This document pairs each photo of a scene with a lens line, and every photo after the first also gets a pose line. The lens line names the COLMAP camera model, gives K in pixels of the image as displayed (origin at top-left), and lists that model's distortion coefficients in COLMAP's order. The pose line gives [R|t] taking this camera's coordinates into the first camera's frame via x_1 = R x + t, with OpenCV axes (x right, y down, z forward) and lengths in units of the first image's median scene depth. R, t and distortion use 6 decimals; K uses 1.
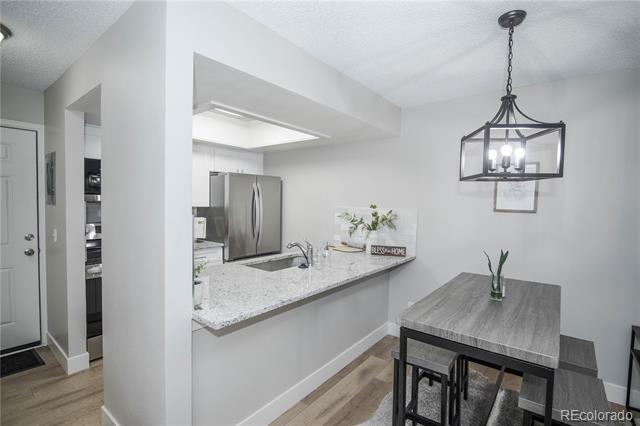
lens RADIAL K [[303.7, 0, 323.6], [0, 303.7, 214.2], [0, 0, 1]] dist [-0.000530, -0.004177]
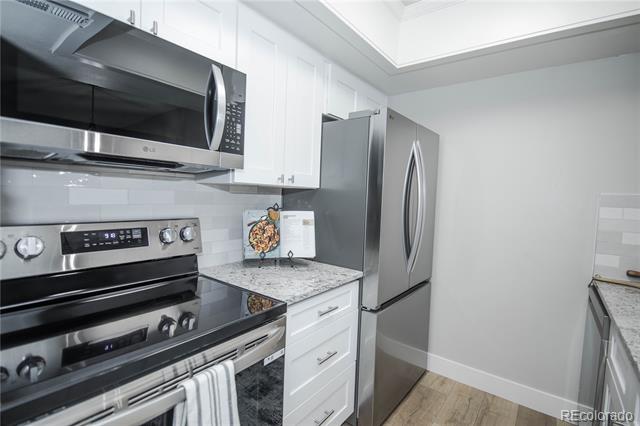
lens RADIAL K [[303.7, 0, 322.5], [0, 303.7, 210.2], [0, 0, 1]] dist [-0.000530, -0.004177]
pose [[0.999538, 0.019482, 0.023350, -0.489000], [-0.019691, 0.999768, 0.008777, 0.005406], [-0.023174, -0.009233, 0.999689, 0.682535]]
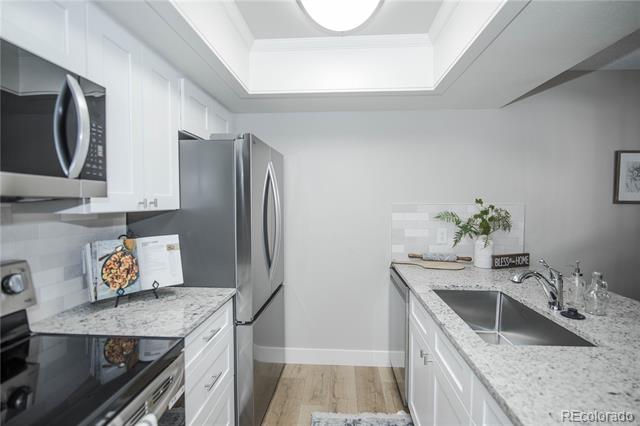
lens RADIAL K [[303.7, 0, 320.9], [0, 303.7, 212.8], [0, 0, 1]] dist [-0.000530, -0.004177]
pose [[0.821890, -0.037842, 0.568388, -0.587674], [0.038851, 0.999191, 0.010346, -0.021613], [-0.568320, 0.013579, 0.822696, 0.665644]]
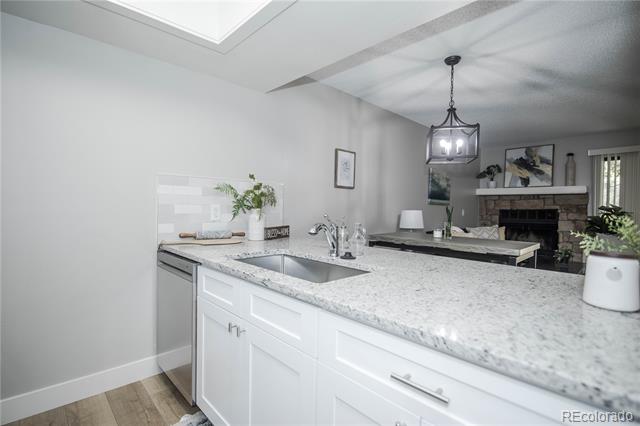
lens RADIAL K [[303.7, 0, 317.4], [0, 303.7, 212.5], [0, 0, 1]] dist [-0.000530, -0.004177]
pose [[0.140265, -0.035461, 0.989479, -0.580128], [0.027329, 0.999116, 0.031932, 0.045074], [-0.989737, 0.022563, 0.141110, 0.792171]]
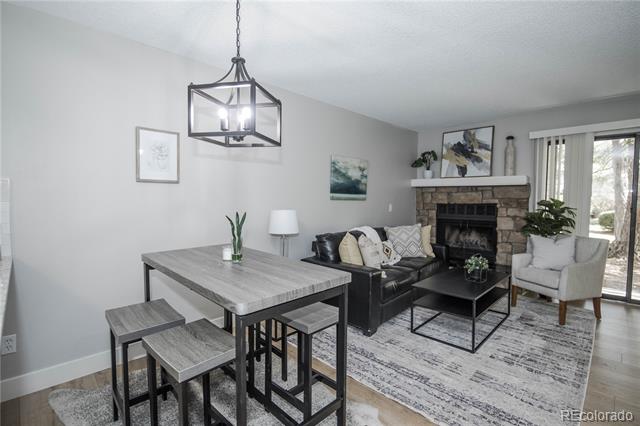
lens RADIAL K [[303.7, 0, 321.3], [0, 303.7, 210.9], [0, 0, 1]] dist [-0.000530, -0.004177]
pose [[0.115247, -0.067223, 0.991060, -0.211695], [0.034633, 0.997373, 0.063623, 0.032502], [-0.992733, 0.026991, 0.117273, 0.334087]]
